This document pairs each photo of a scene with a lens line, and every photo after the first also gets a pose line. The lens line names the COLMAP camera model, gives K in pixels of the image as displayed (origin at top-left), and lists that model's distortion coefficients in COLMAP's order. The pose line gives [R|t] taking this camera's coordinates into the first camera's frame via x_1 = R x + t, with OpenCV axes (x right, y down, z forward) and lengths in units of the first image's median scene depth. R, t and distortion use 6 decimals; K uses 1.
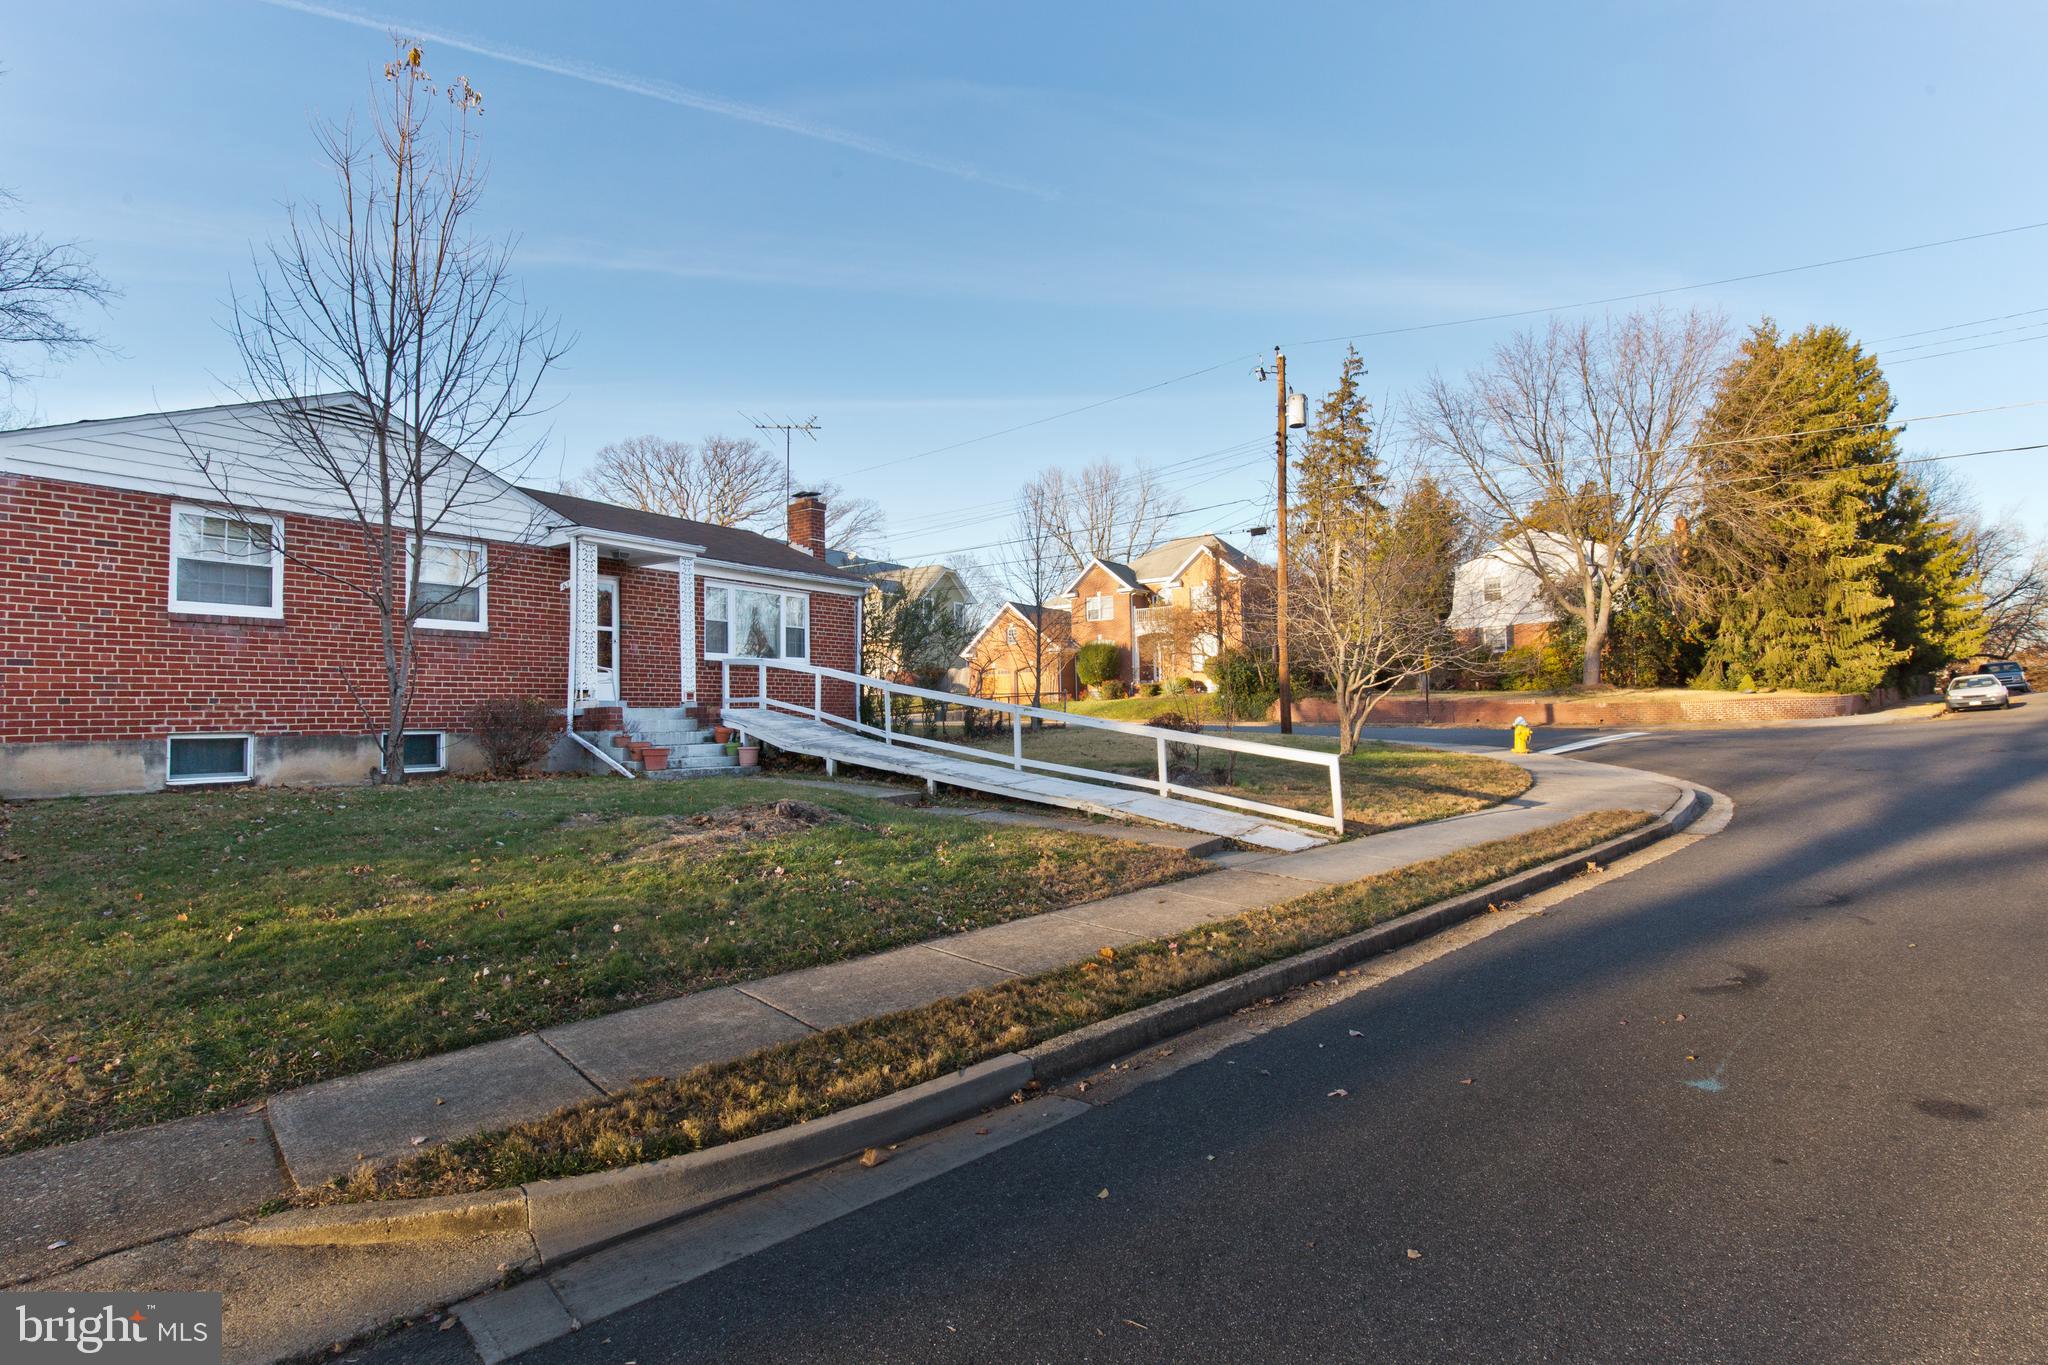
lens RADIAL K [[1004.6, 0, 1029.9], [0, 1004.6, 688.0], [0, 0, 1]] dist [0.001237, 0.000068]
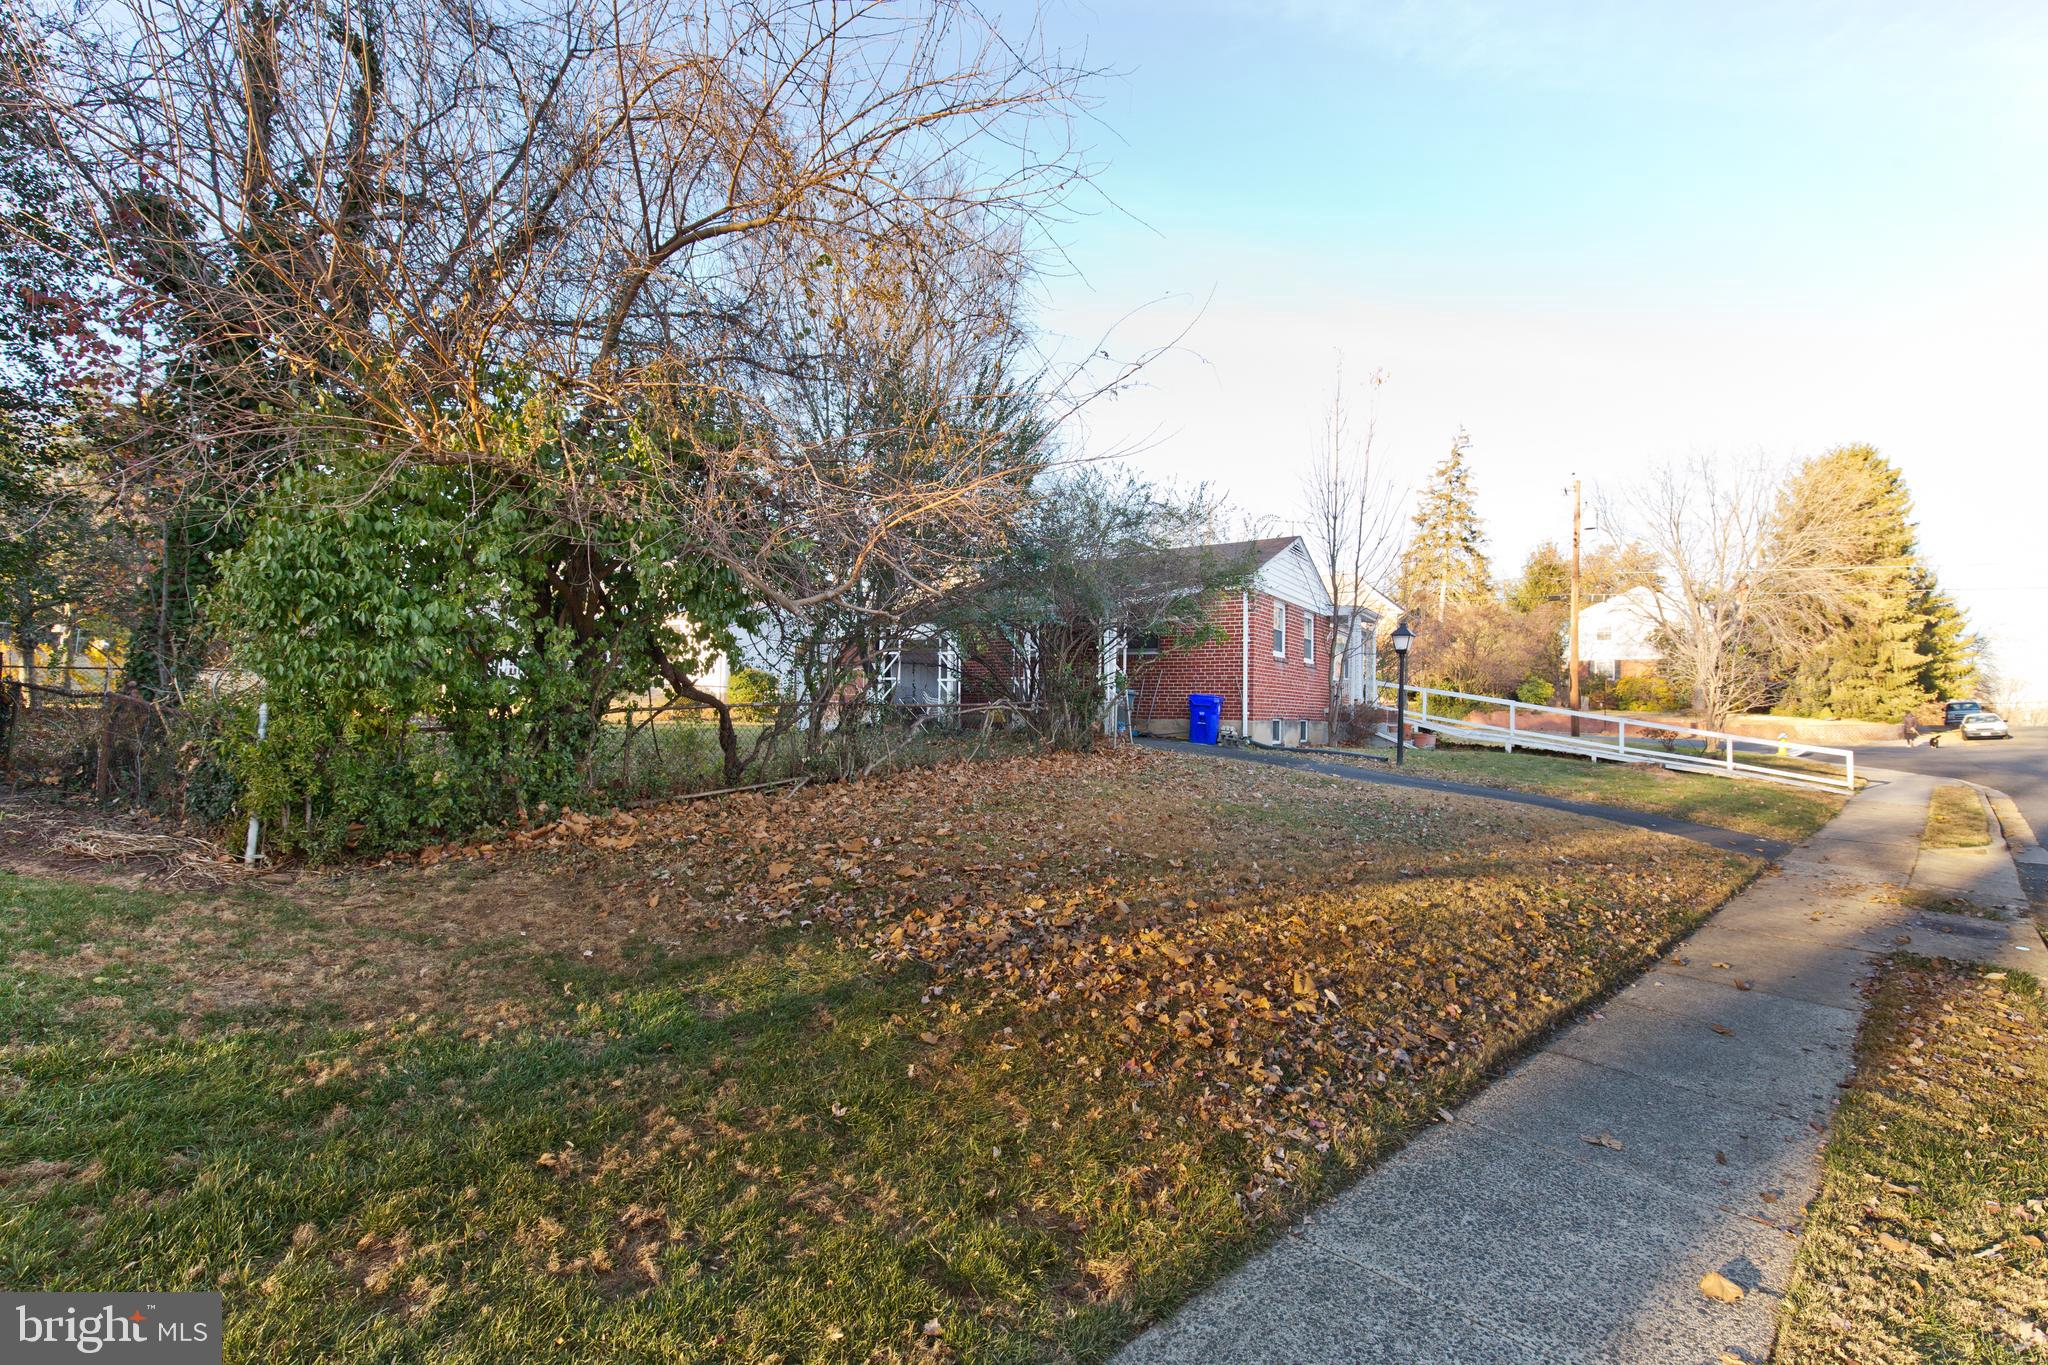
lens RADIAL K [[924.6, 0, 1004.8], [0, 924.6, 692.9], [0, 0, 1]] dist [0.001625, -0.000544]
pose [[0.998990, 0.040782, 0.018848, -0.747313], [-0.040953, 0.999122, 0.008816, 0.004121], [-0.018472, -0.009579, 0.999784, -0.424193]]
